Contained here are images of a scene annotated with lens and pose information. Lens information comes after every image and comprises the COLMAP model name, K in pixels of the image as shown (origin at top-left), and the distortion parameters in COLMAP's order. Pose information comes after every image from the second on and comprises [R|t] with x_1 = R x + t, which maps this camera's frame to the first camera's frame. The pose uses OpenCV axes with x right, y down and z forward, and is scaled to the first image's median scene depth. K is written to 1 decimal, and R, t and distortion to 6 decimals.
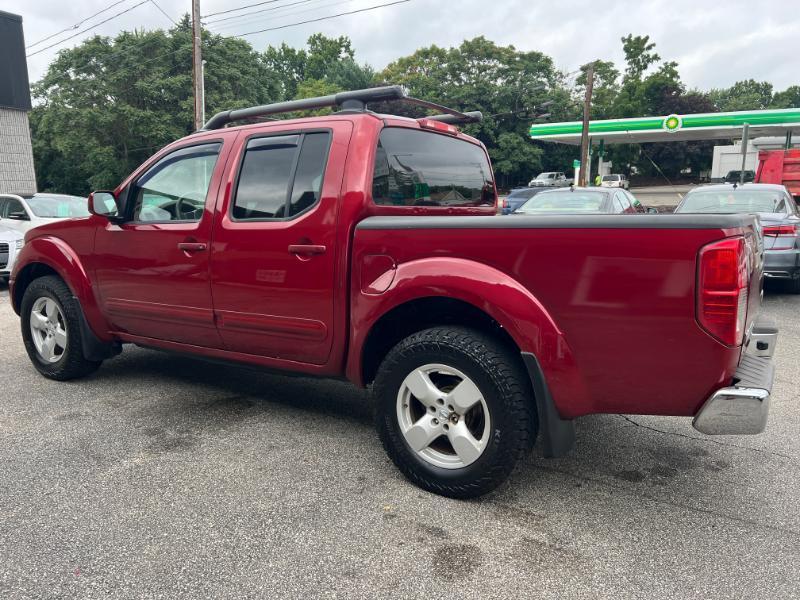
lens RADIAL K [[605.4, 0, 406.1], [0, 605.4, 302.5], [0, 0, 1]] dist [0.047438, -0.053167]
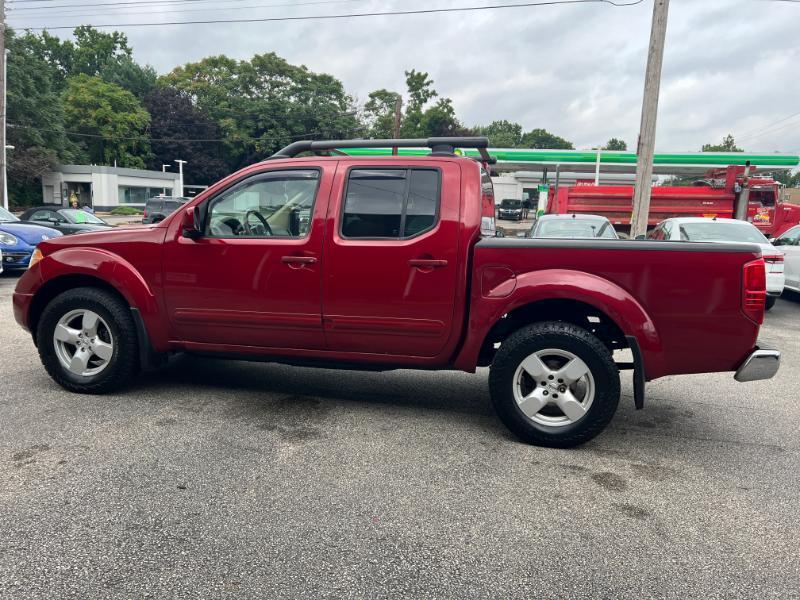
lens RADIAL K [[605.4, 0, 403.7], [0, 605.4, 302.8], [0, 0, 1]] dist [0.047438, -0.053167]
pose [[0.938061, -0.013343, 0.346214, -0.038907], [0.021695, 0.999559, -0.020259, 0.001005], [-0.345791, 0.026515, 0.937937, -0.008554]]
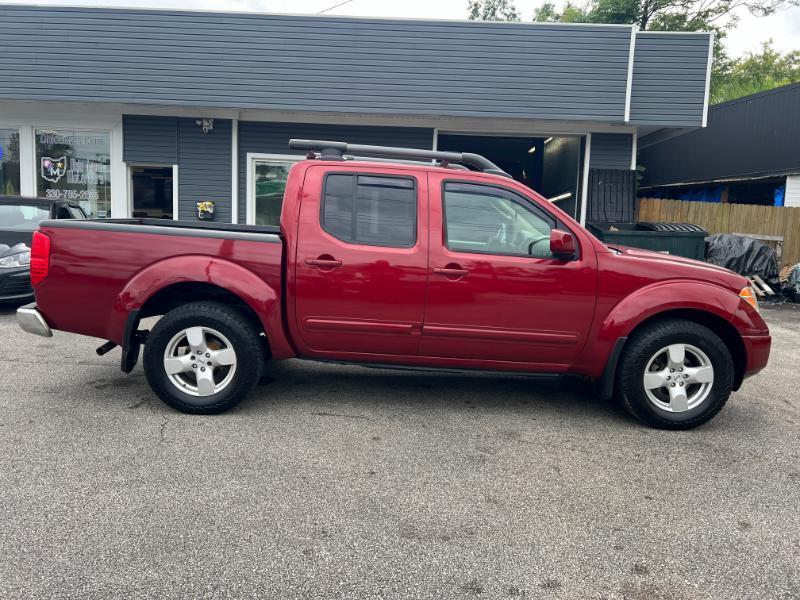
lens RADIAL K [[605.4, 0, 398.4], [0, 605.4, 298.1], [0, 0, 1]] dist [0.047438, -0.053167]
pose [[-0.840988, 0.030476, -0.540194, 0.043398], [-0.132856, 0.956213, 0.260779, -0.027487], [0.524488, 0.291080, -0.800115, 0.160600]]
